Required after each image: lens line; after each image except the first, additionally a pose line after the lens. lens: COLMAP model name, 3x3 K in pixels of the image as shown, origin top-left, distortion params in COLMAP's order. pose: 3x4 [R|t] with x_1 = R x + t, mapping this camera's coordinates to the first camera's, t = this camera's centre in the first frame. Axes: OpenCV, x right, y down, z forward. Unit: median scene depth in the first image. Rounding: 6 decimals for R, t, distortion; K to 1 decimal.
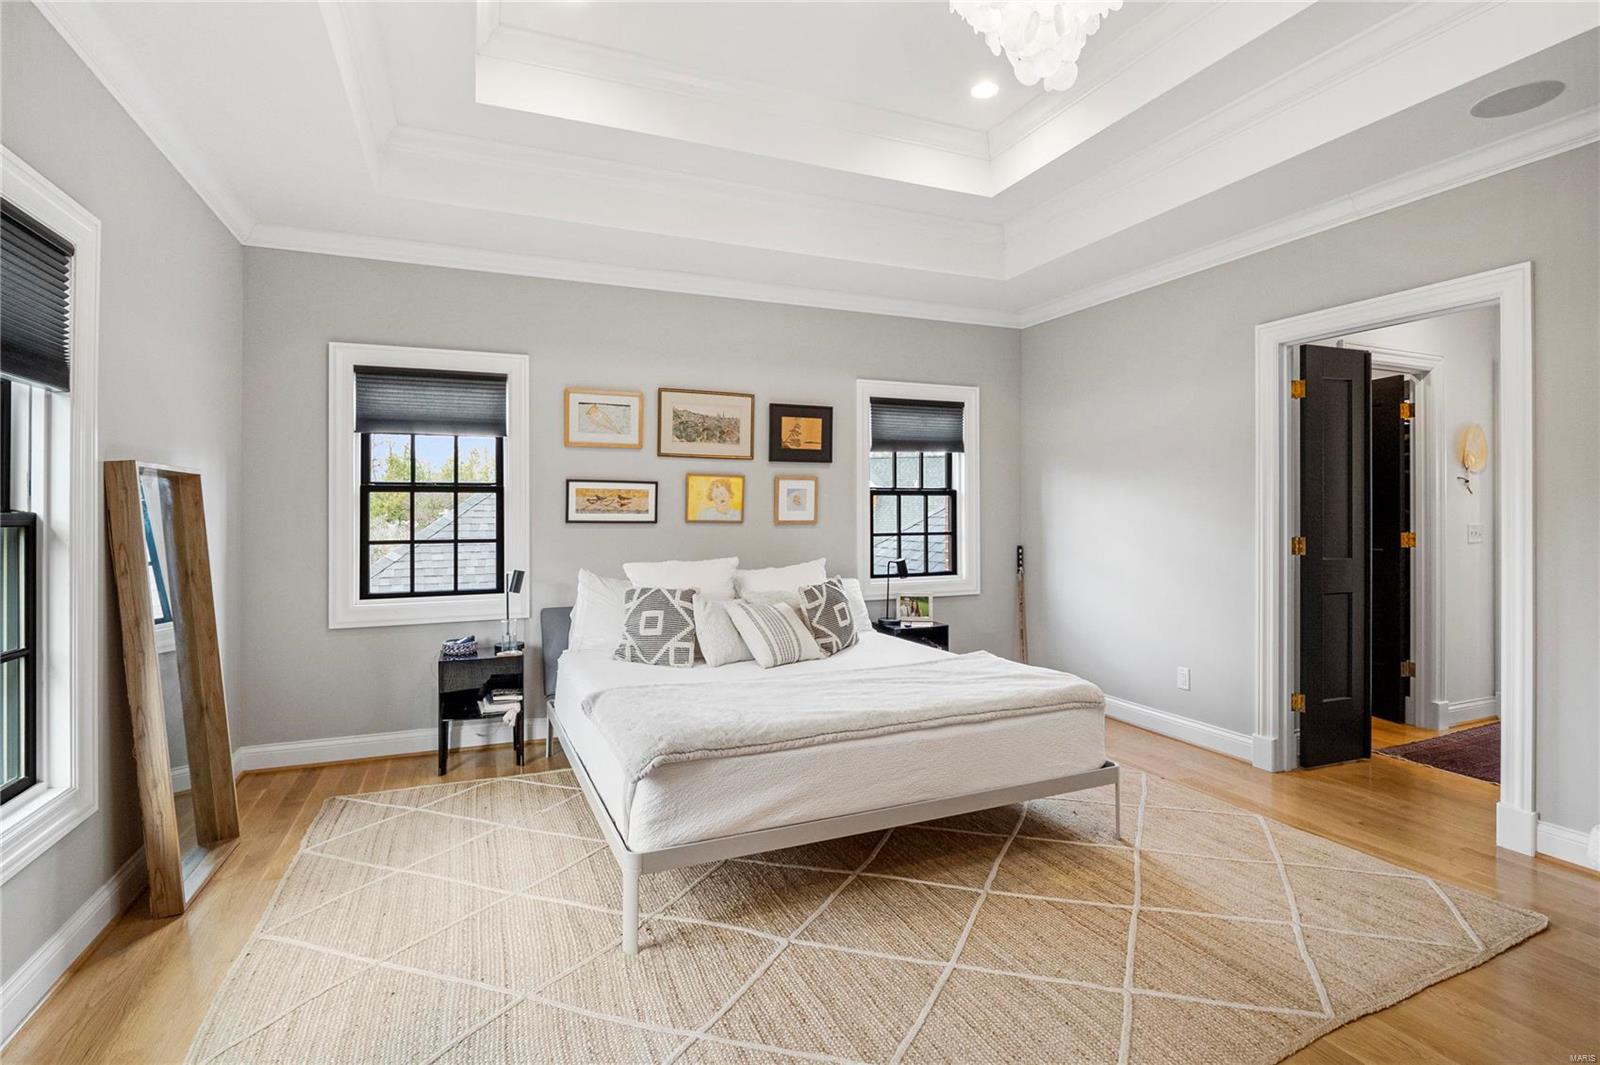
lens RADIAL K [[778.0, 0, 782.0], [0, 778.0, 506.9], [0, 0, 1]] dist [-0.012528, -0.001219]
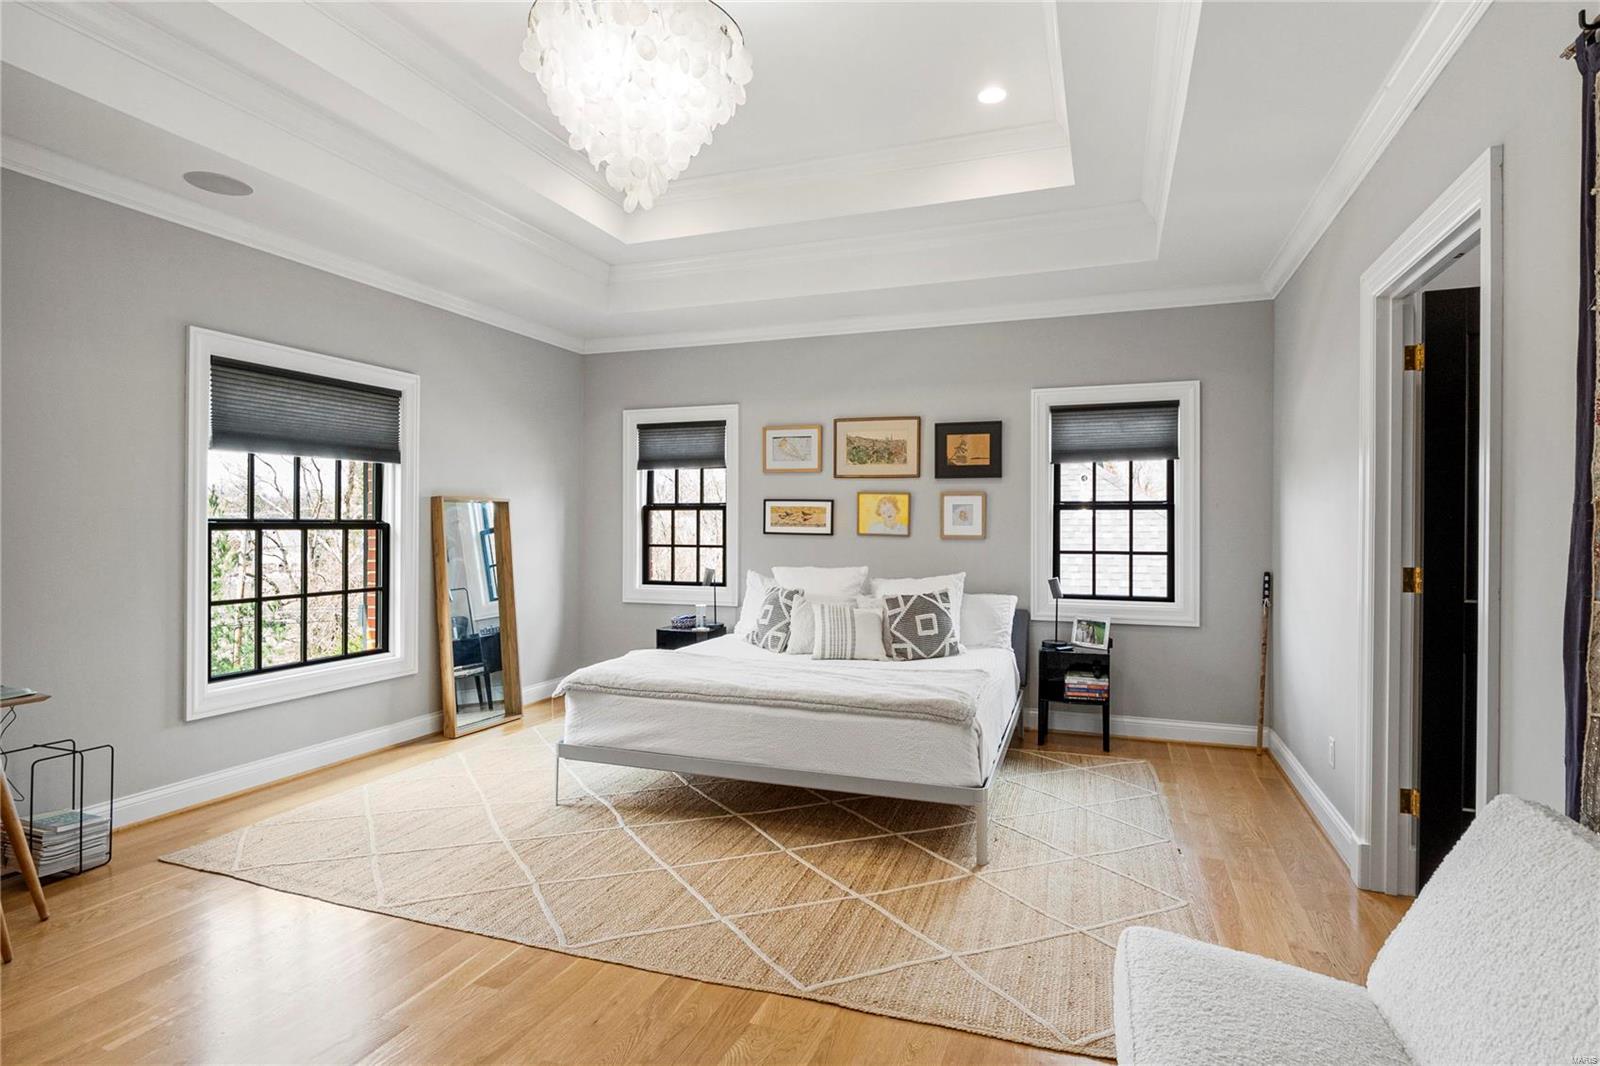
lens RADIAL K [[826.3, 0, 790.0], [0, 826.3, 526.8], [0, 0, 1]] dist [0.014103, 0.000091]
pose [[0.724377, 0.009090, -0.689344, 0.667056], [-0.002446, 0.999941, 0.010615, -0.005010], [0.689400, -0.006003, 0.724356, 0.057221]]
